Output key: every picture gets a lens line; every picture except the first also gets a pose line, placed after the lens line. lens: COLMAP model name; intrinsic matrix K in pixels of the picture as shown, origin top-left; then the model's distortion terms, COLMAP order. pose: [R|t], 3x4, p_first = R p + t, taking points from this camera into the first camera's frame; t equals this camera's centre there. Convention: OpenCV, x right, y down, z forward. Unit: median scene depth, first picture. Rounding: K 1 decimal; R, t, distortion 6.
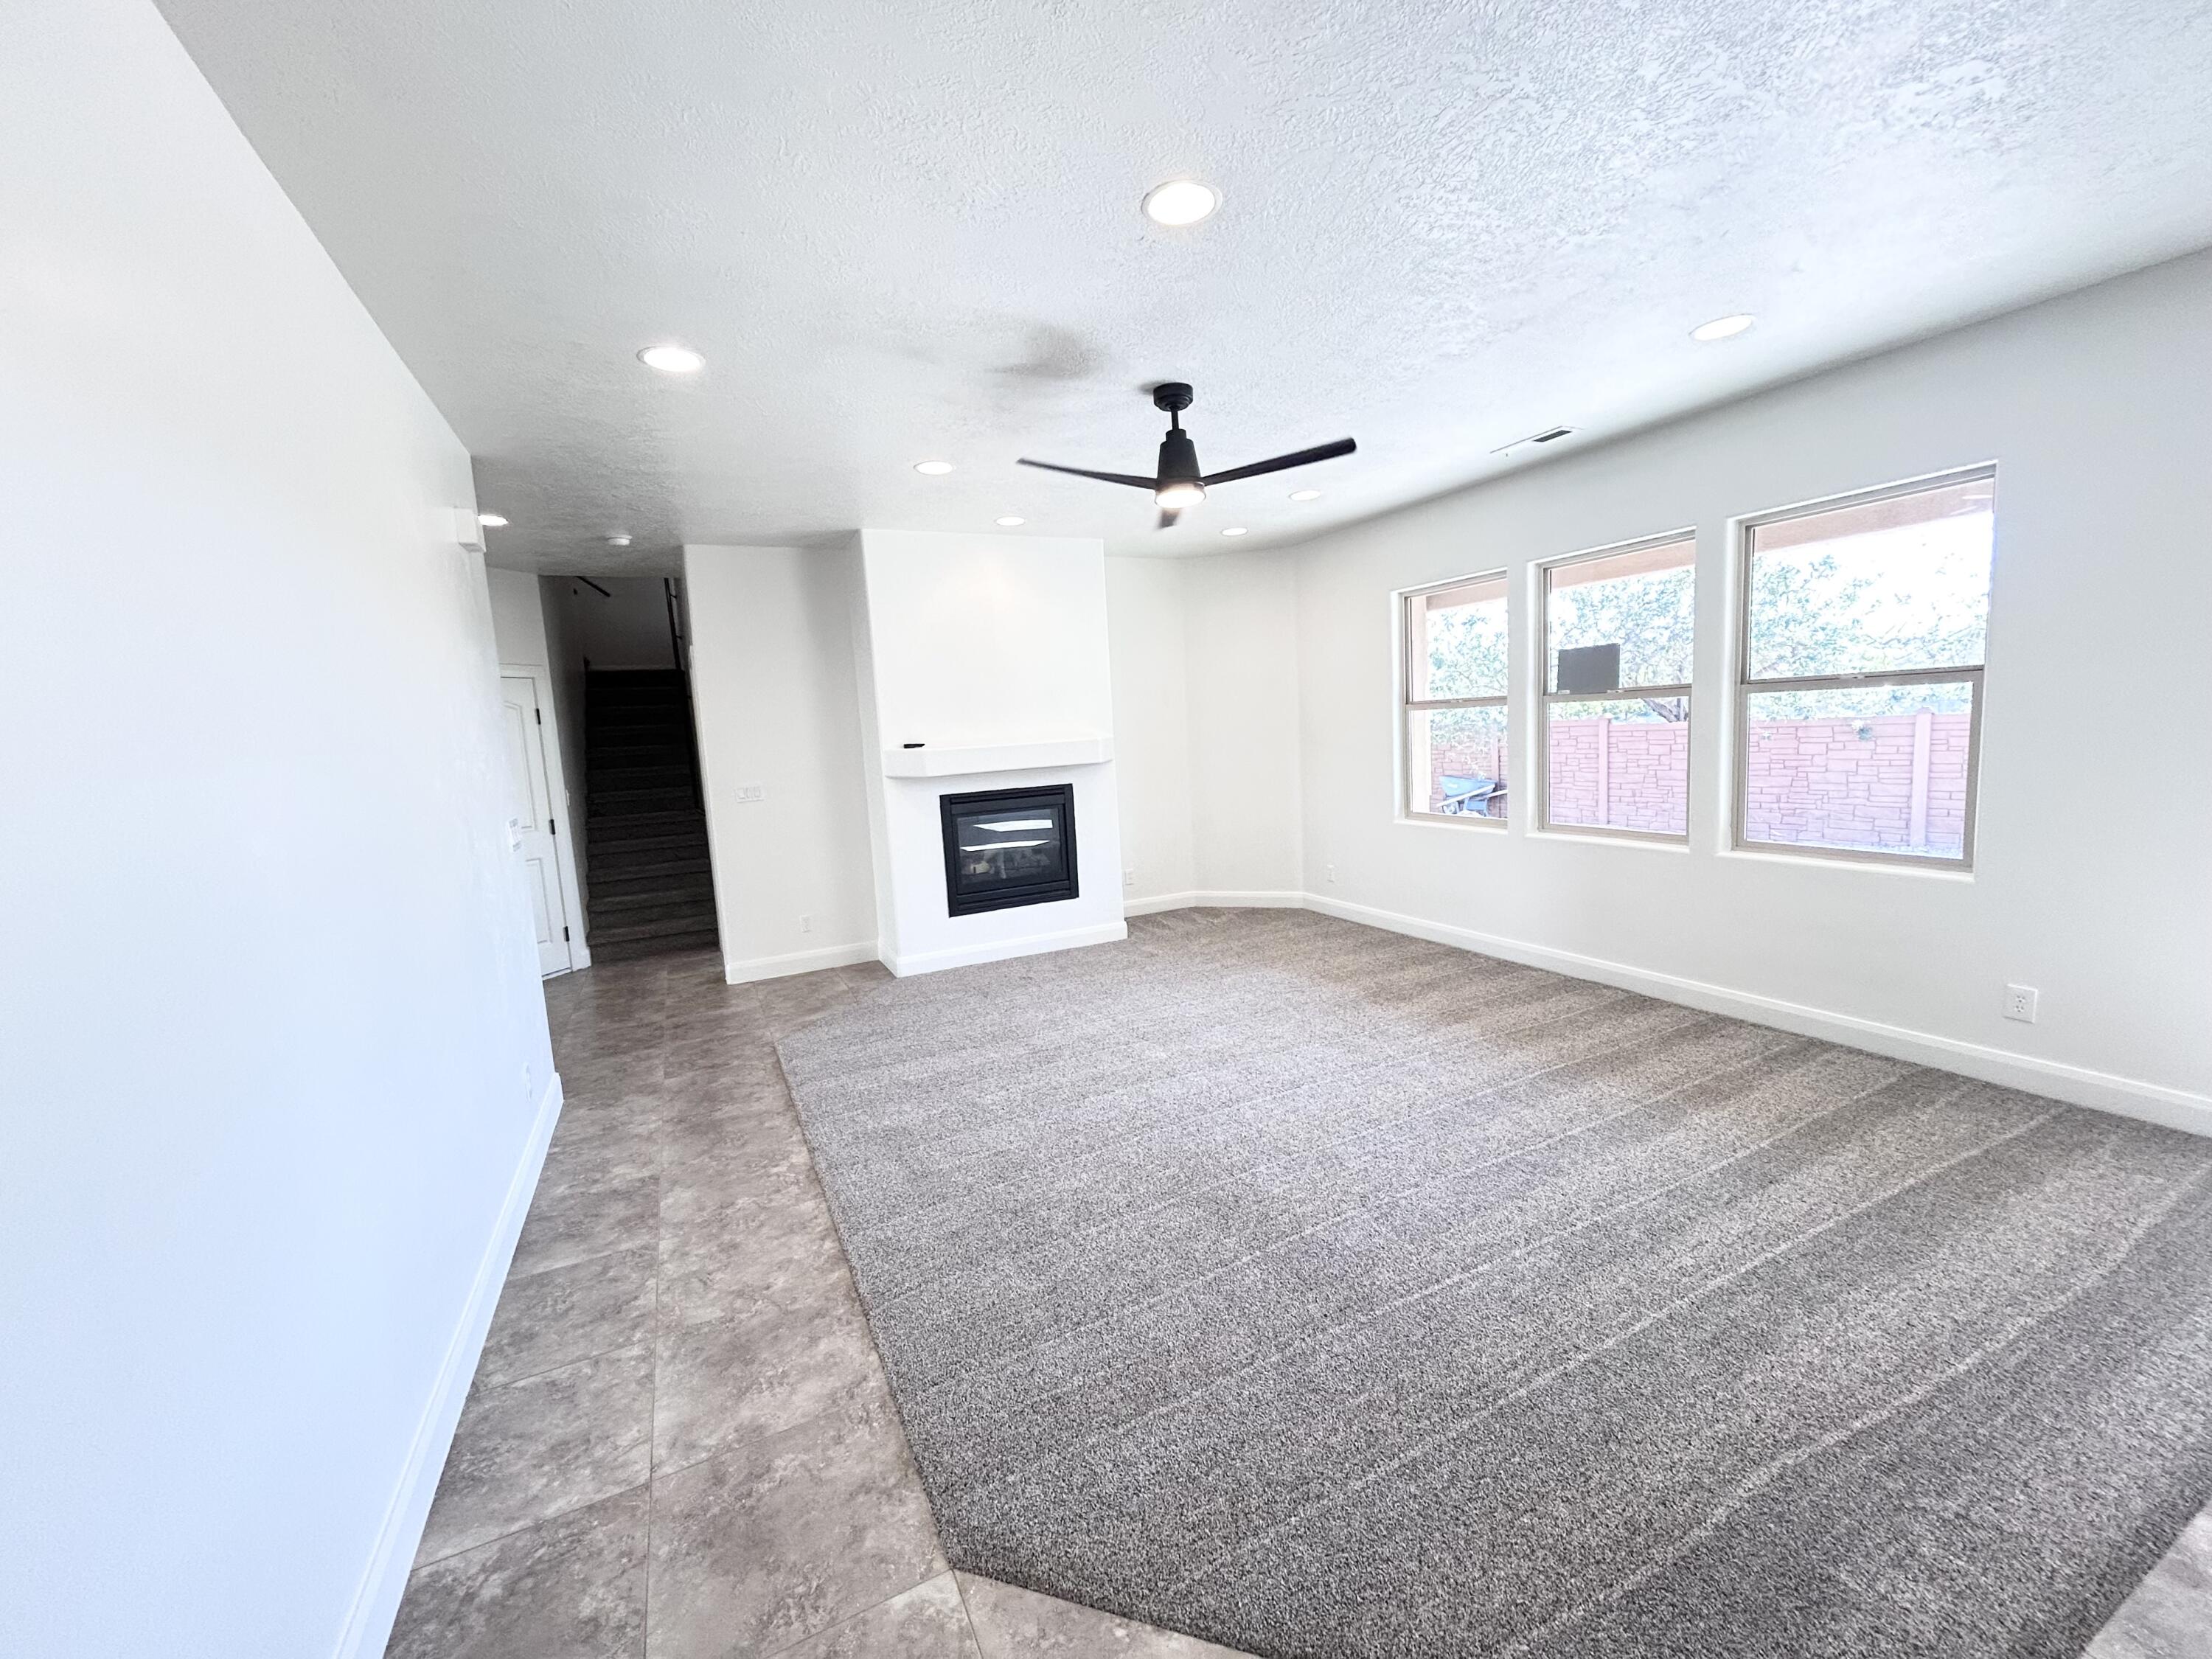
lens RADIAL K [[886.5, 0, 1116.2], [0, 886.5, 825.3], [0, 0, 1]] dist [-0.000126, 0.001058]
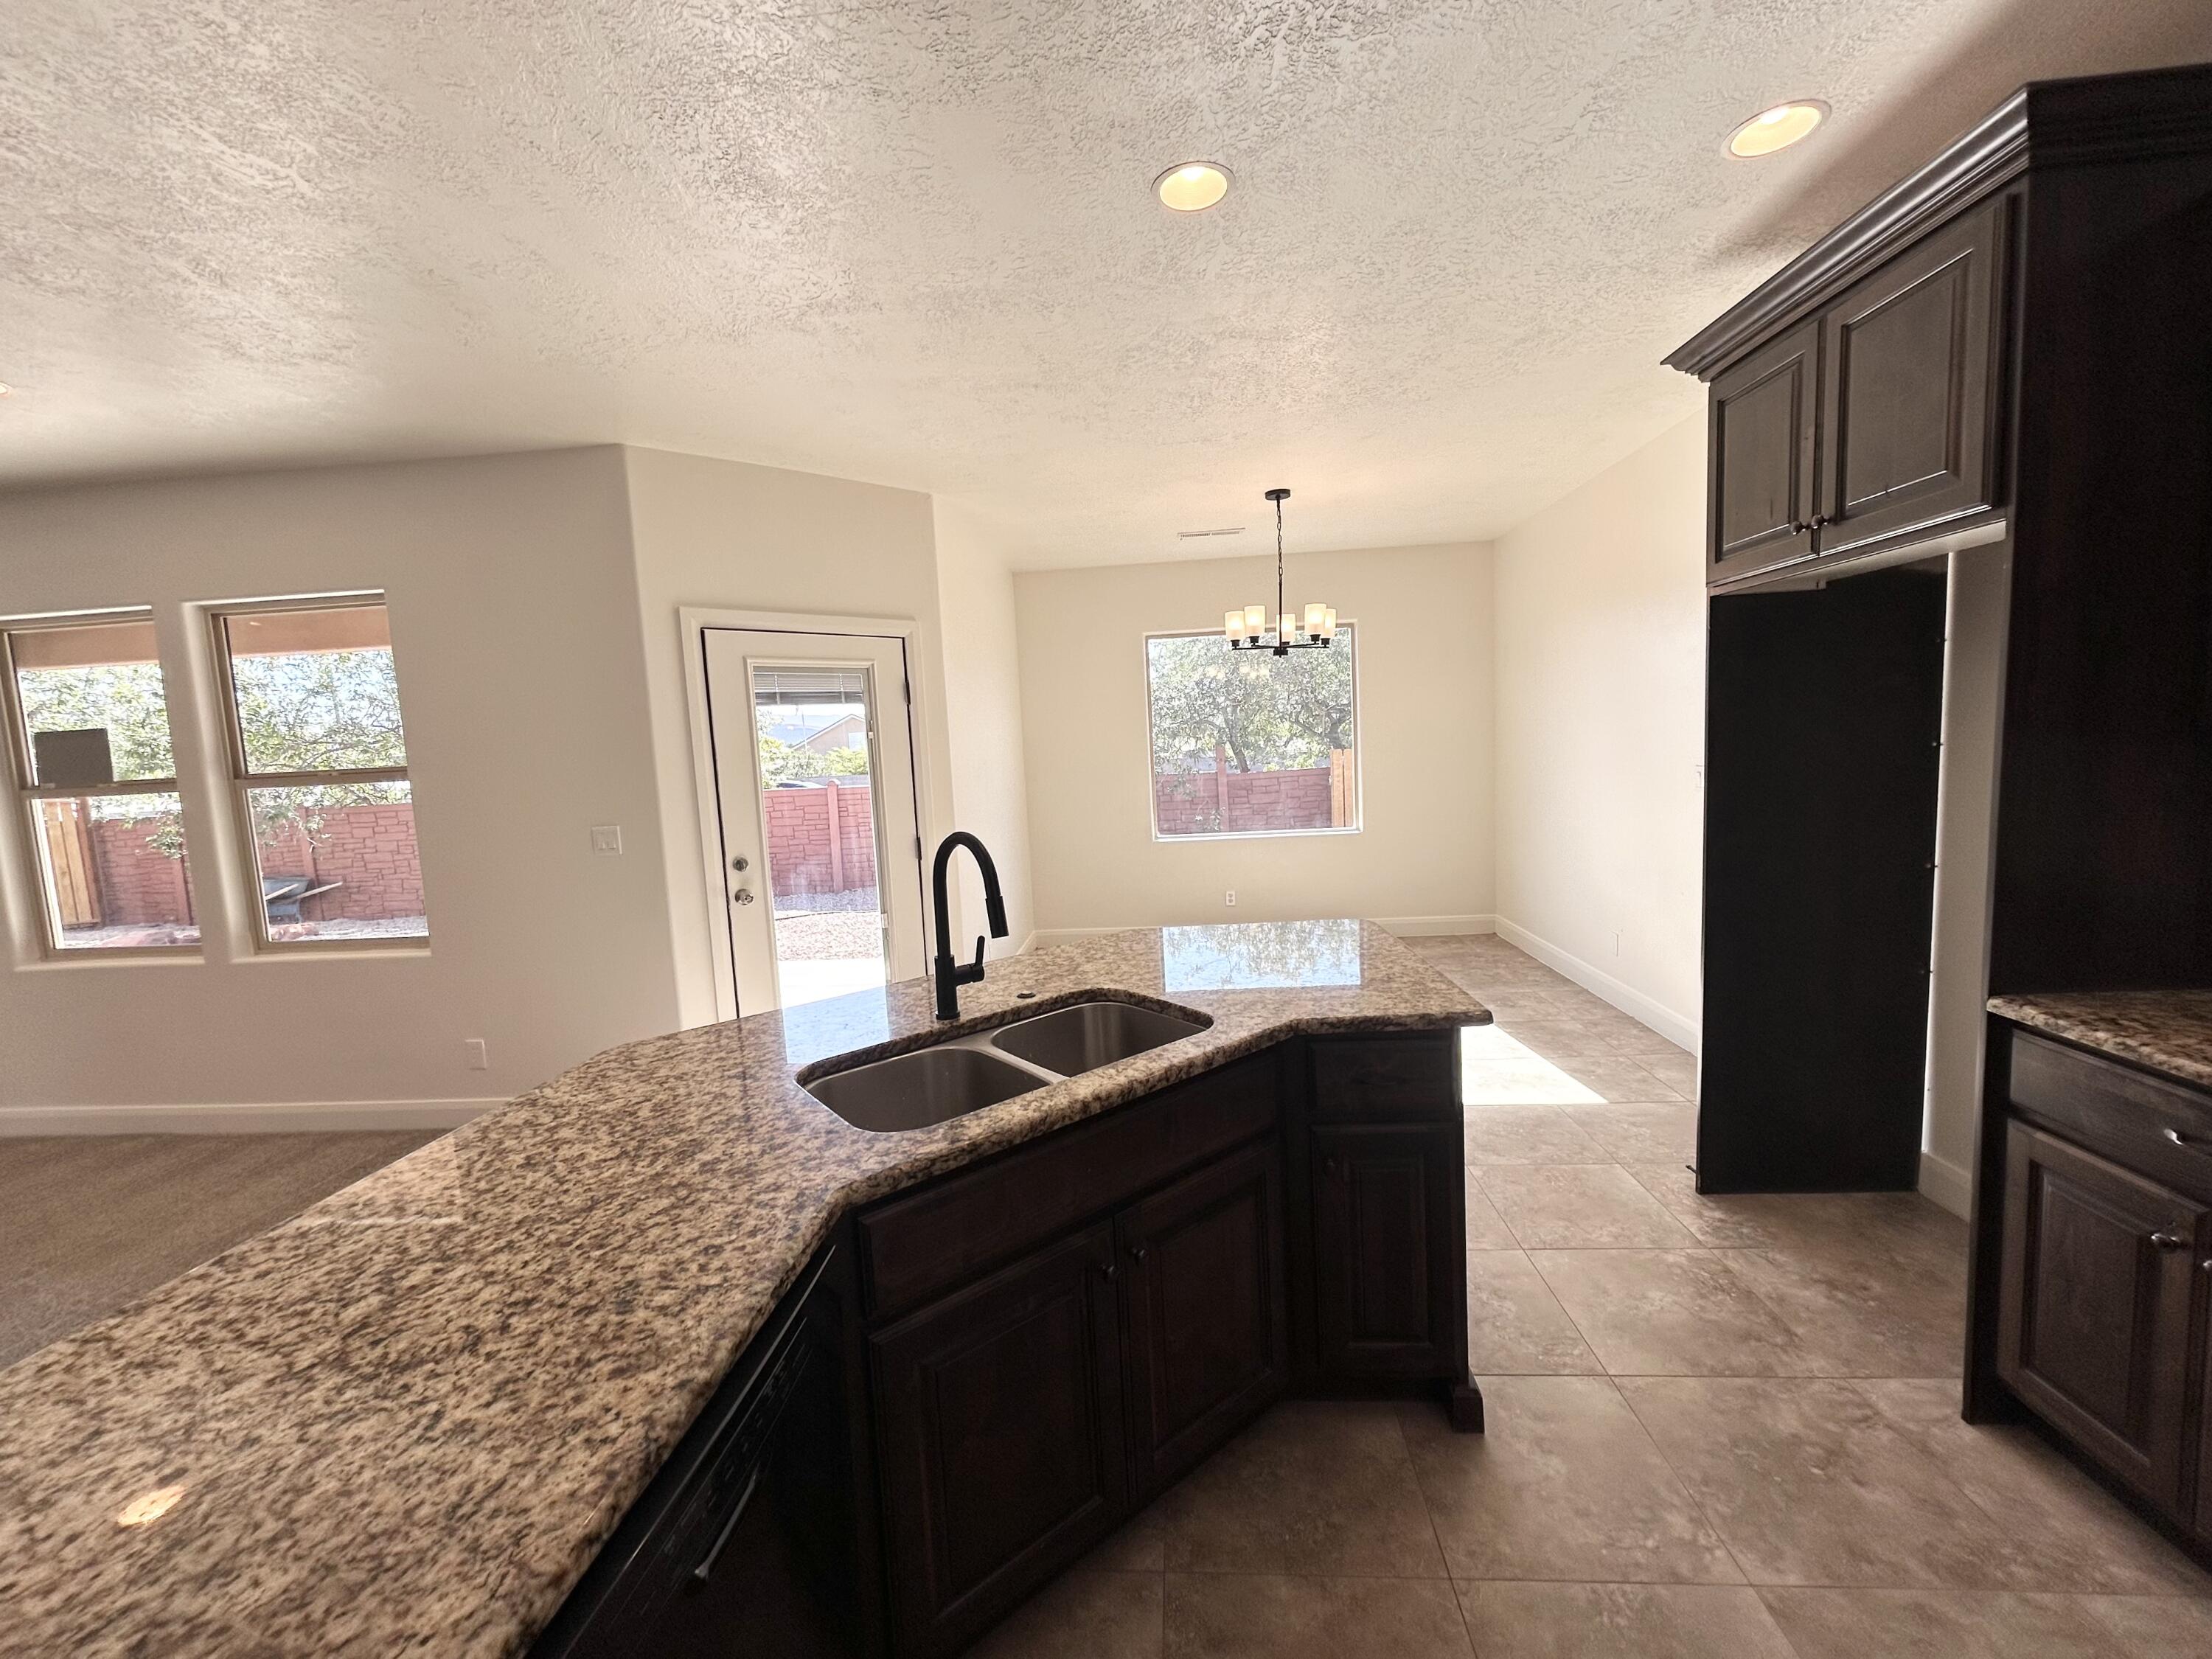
lens RADIAL K [[886.5, 0, 1113.7], [0, 886.5, 831.5], [0, 0, 1]] dist [-0.000126, 0.001058]
pose [[0.509290, -0.055768, 0.858786, 0.379202], [0.118778, 0.992903, -0.005961, 0.013617], [-0.852359, 0.105041, 0.512299, -0.285218]]
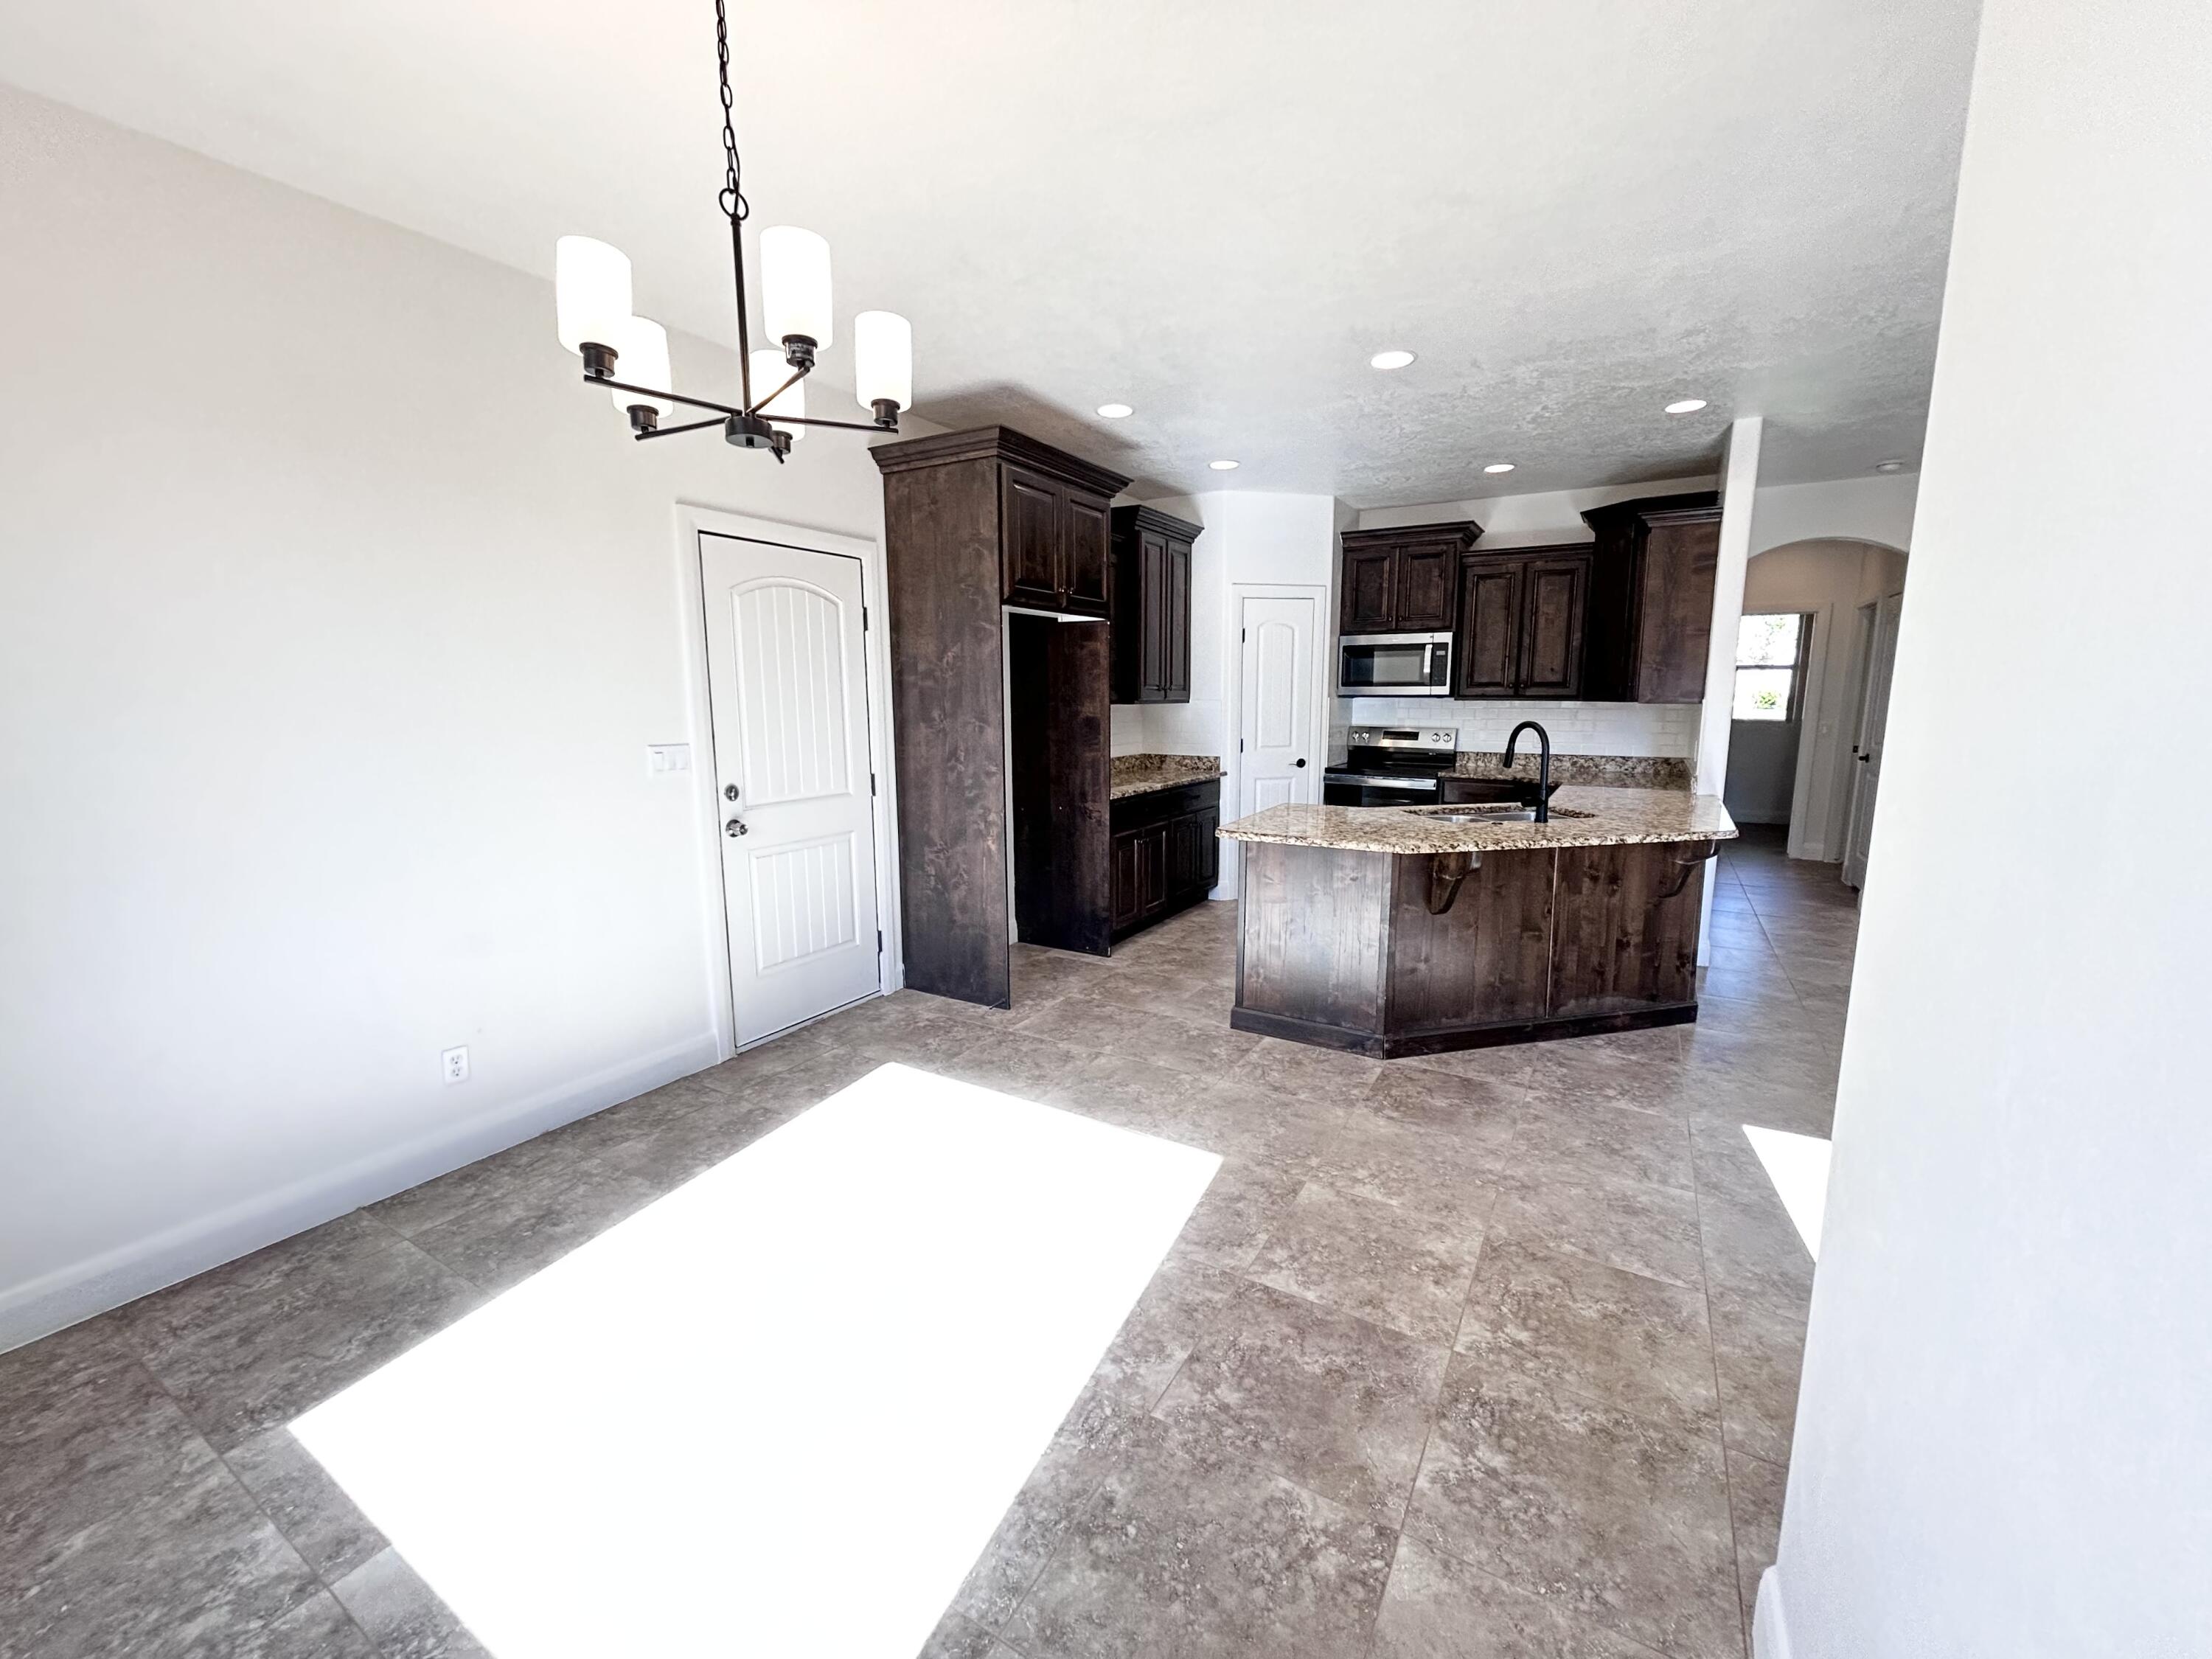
lens RADIAL K [[886.5, 0, 1111.1], [0, 886.5, 825.1], [0, 0, 1]] dist [-0.000126, 0.001058]
pose [[-0.839034, 0.140699, -0.525572, 1.649953], [-0.010226, 0.961736, 0.273787, -0.148377], [0.543983, 0.235092, -0.805490, 0.583755]]
